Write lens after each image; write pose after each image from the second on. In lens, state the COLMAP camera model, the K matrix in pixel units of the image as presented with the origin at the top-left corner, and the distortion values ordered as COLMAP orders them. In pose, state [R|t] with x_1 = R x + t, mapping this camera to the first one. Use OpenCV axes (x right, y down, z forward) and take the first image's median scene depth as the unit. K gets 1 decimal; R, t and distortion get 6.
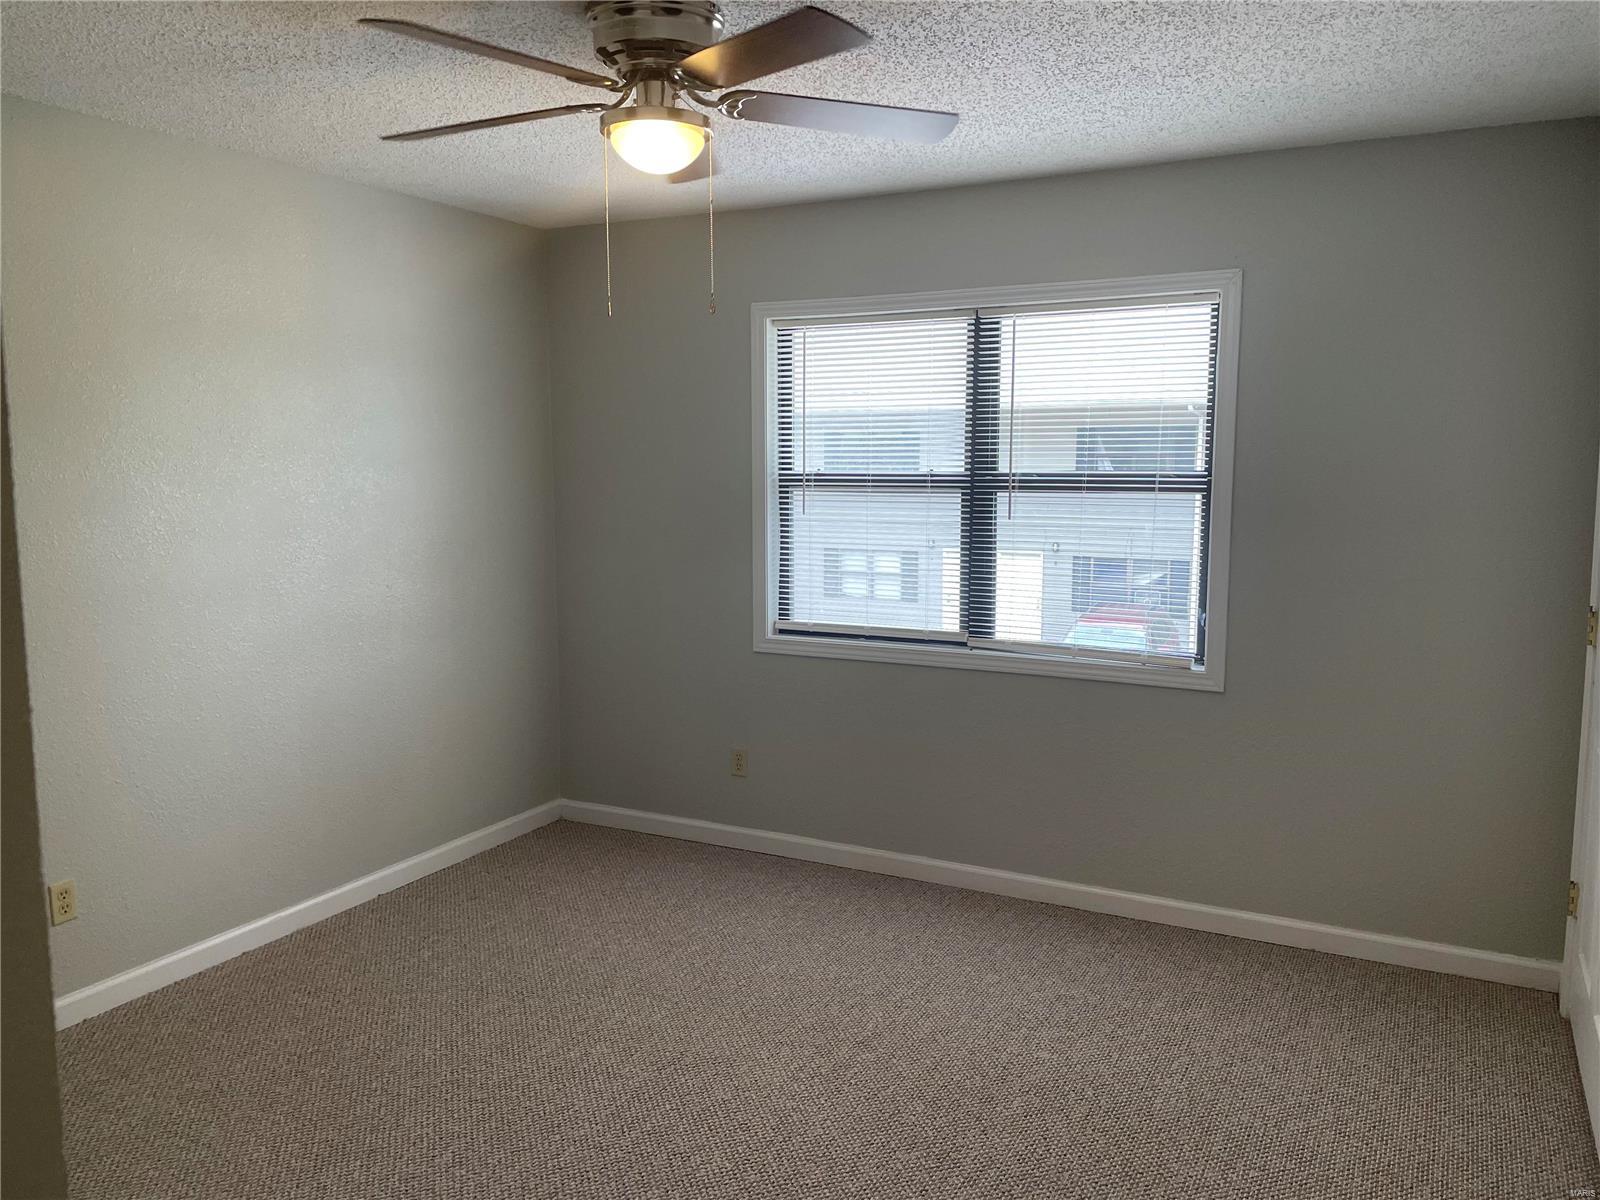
lens RADIAL K [[1233.4, 0, 790.5], [0, 1233.4, 596.8], [0, 0, 1]] dist [0.074177, -0.106645]
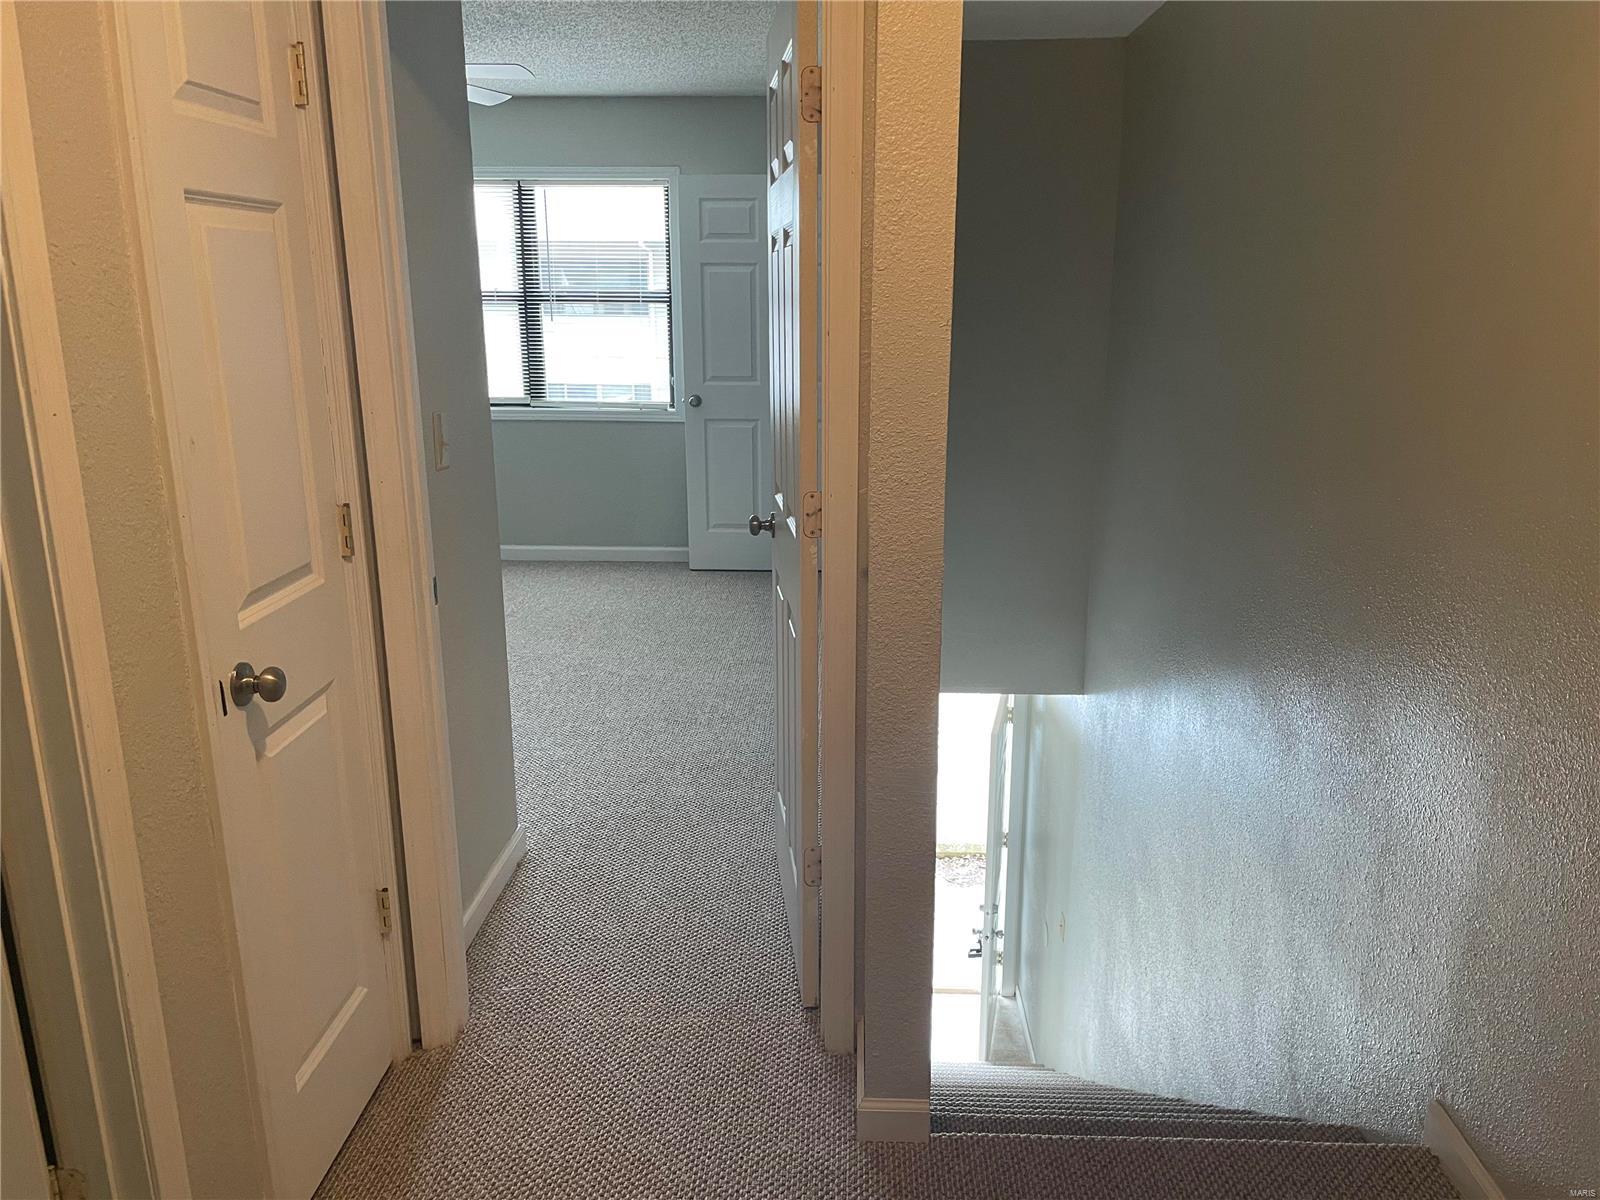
lens RADIAL K [[1233.4, 0, 805.5], [0, 1233.4, 607.7], [0, 0, 1]] dist [0.074177, -0.106645]
pose [[0.904535, -0.107089, 0.412734, -0.220162], [0.049718, 0.987835, 0.147346, 0.080391], [-0.423492, -0.112759, 0.898855, -0.592604]]
